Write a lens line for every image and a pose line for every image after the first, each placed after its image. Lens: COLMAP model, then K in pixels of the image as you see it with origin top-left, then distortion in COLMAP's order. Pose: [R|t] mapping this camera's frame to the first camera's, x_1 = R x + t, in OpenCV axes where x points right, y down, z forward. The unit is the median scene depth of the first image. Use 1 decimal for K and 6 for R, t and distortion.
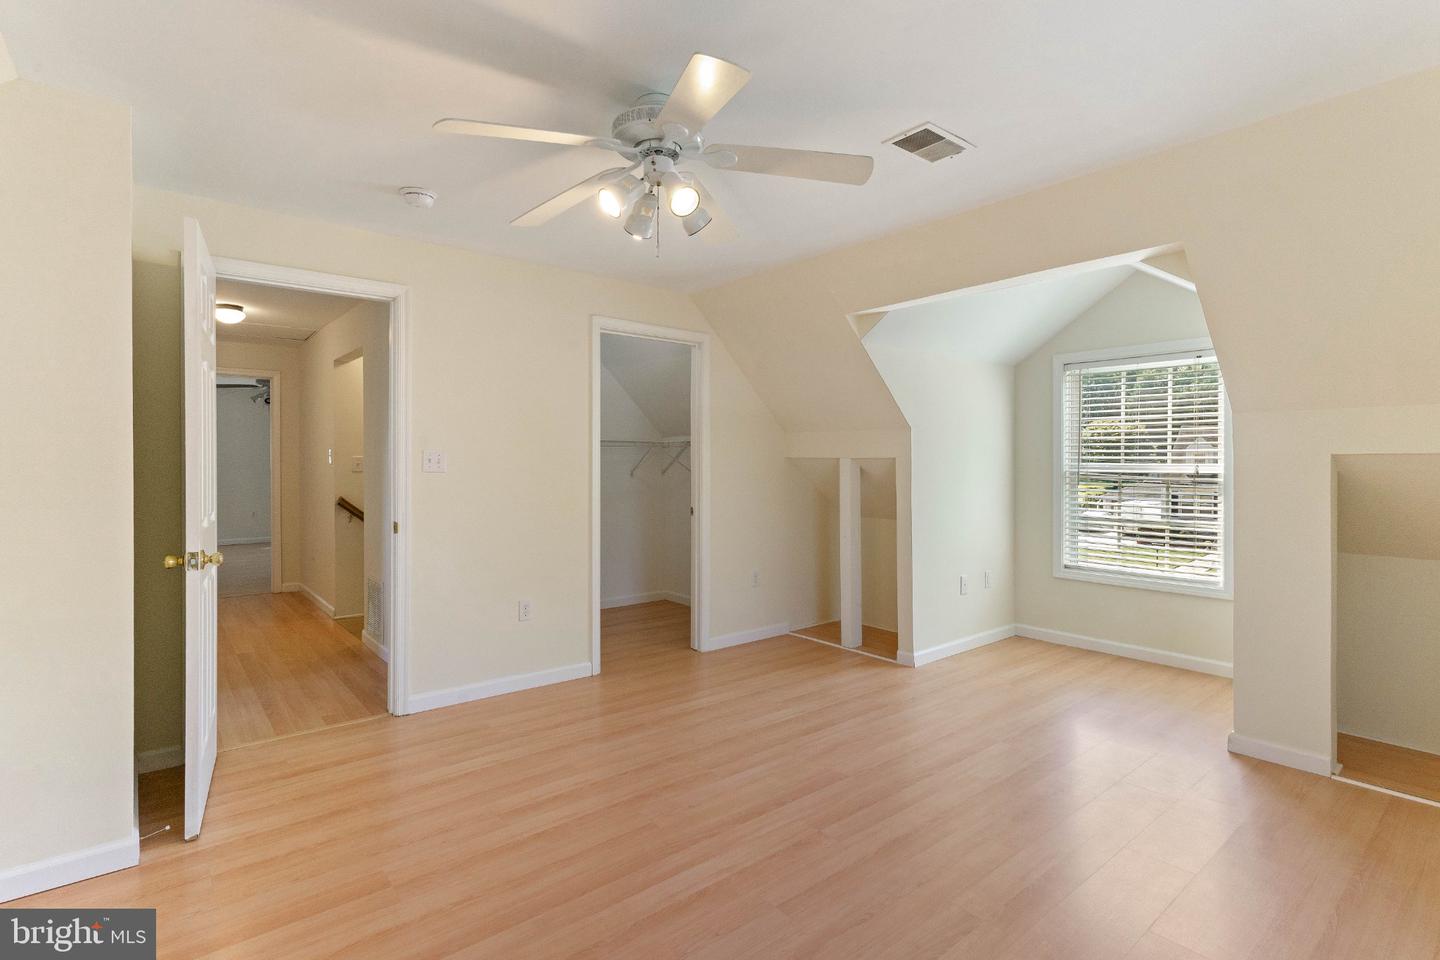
lens RADIAL K [[696.4, 0, 721.2], [0, 696.4, 463.0], [0, 0, 1]] dist [0.002312, 0.001686]
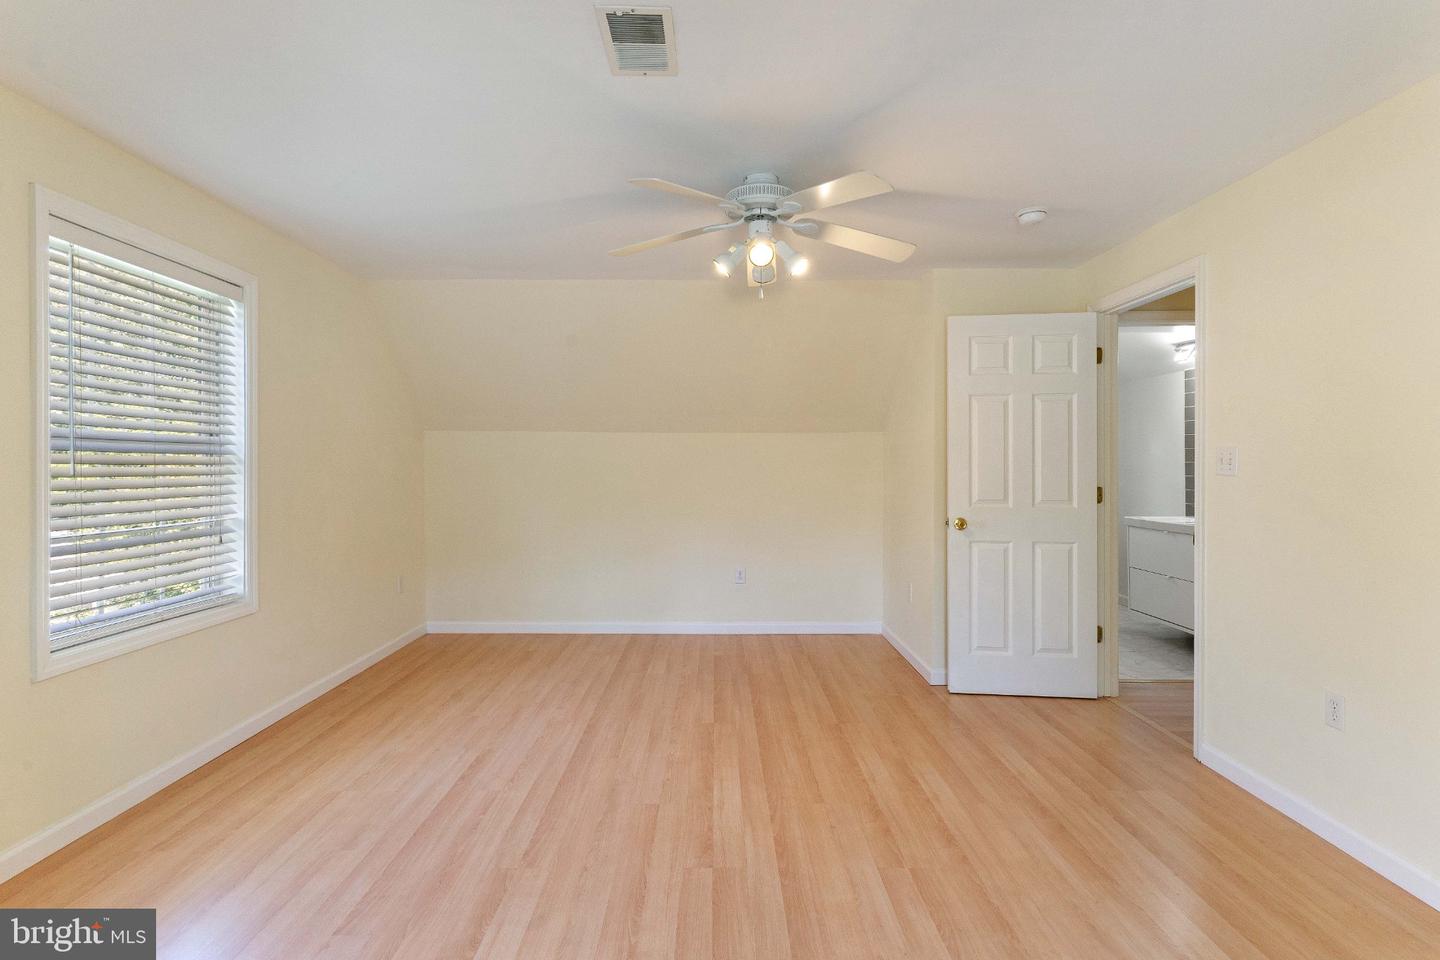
lens RADIAL K [[696.4, 0, 721.6], [0, 696.4, 472.7], [0, 0, 1]] dist [0.002312, 0.001686]
pose [[-0.634714, 0.007605, -0.772710, 0.794258], [-0.002636, 0.999924, 0.012007, 0.001345], [0.772743, 0.009658, -0.634646, 1.508304]]
